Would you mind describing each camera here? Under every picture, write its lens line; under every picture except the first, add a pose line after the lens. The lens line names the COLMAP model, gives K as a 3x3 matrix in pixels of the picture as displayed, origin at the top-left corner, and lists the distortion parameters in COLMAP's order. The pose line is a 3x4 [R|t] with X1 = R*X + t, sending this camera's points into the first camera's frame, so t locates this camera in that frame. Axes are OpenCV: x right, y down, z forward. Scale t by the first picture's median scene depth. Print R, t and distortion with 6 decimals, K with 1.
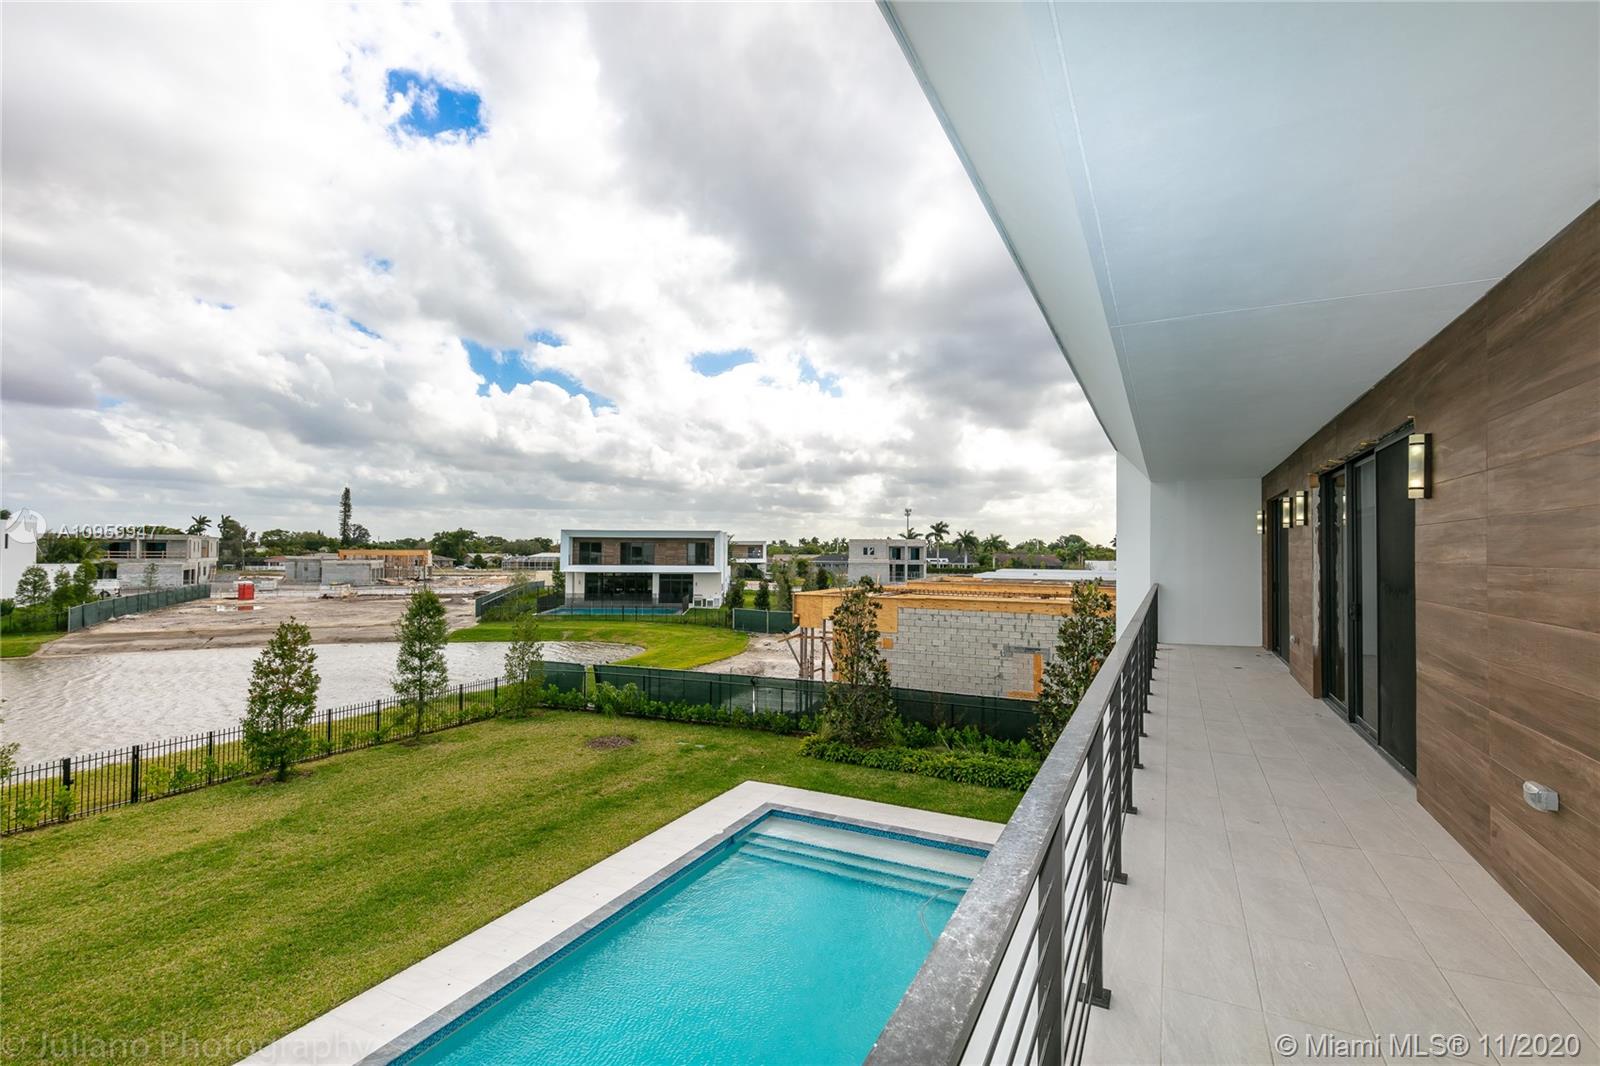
lens RADIAL K [[726.9, 0, 798.6], [0, 726.9, 541.3], [0, 0, 1]] dist [-0.011003, 0.000510]
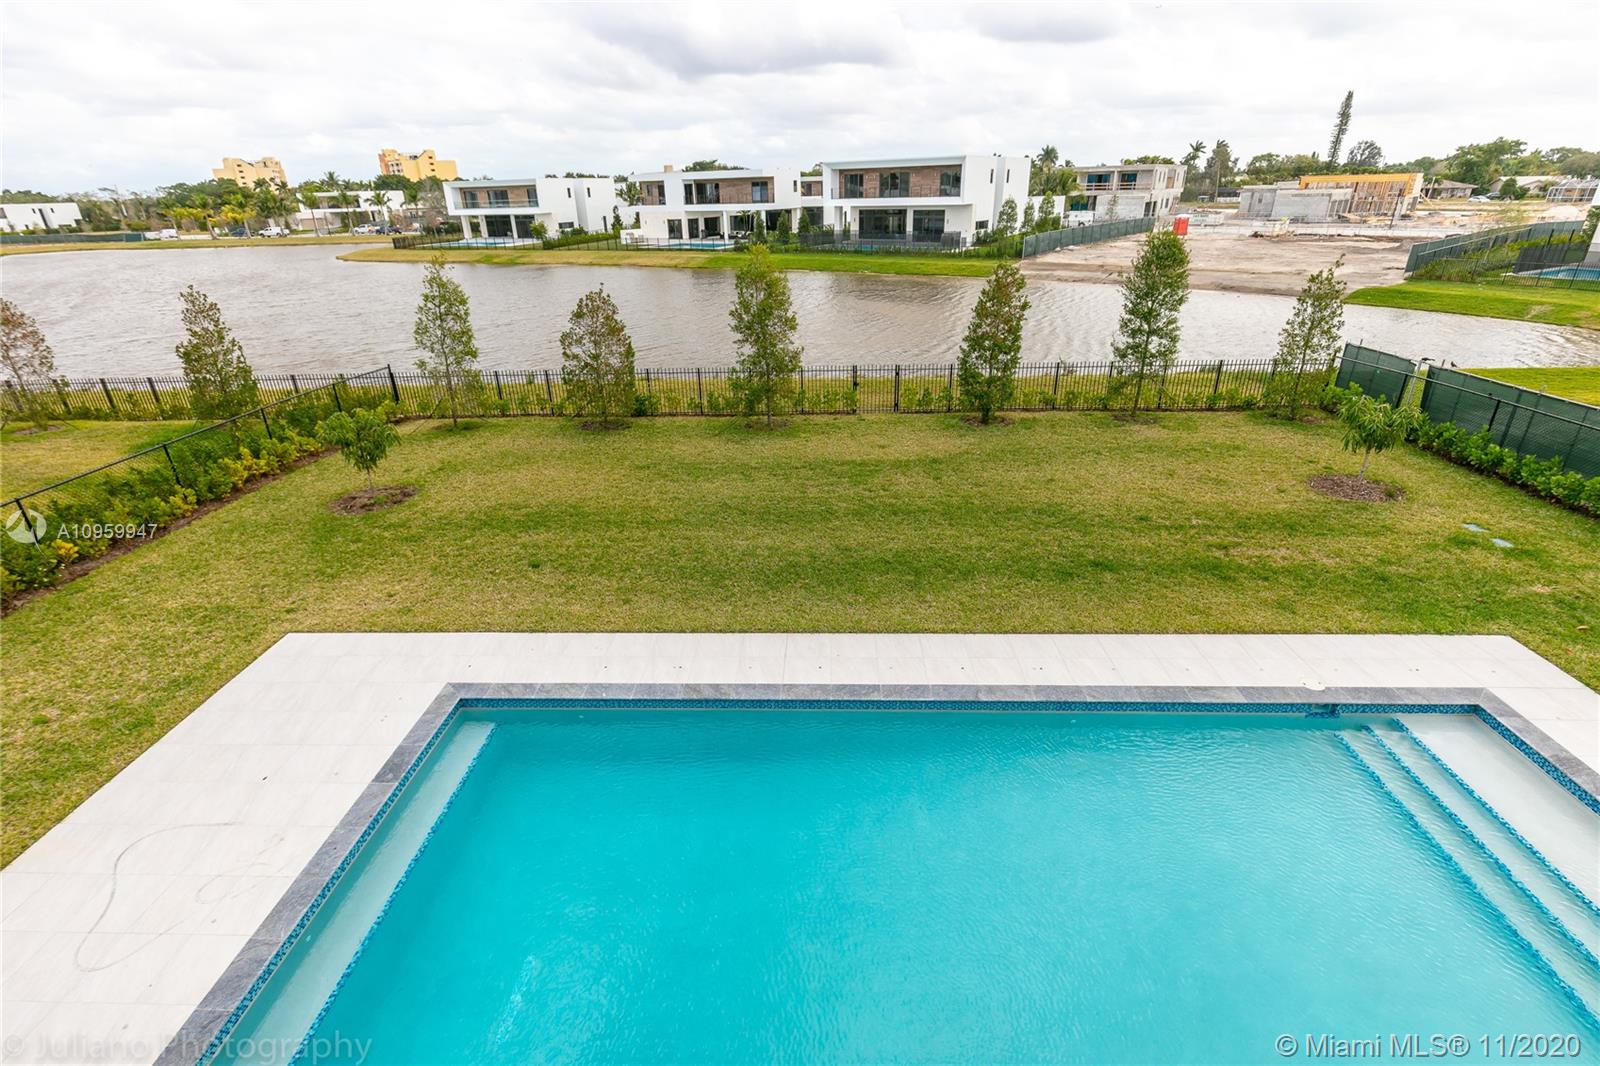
lens RADIAL K [[757.2, 0, 796.9], [0, 757.2, 536.4], [0, 0, 1]] dist [-0.001834, -0.000197]
pose [[0.403714, 0.369384, -0.837001, 0.136925], [0.037082, 0.907511, 0.418388, 0.010306], [0.914134, -0.199946, 0.352677, 0.298577]]
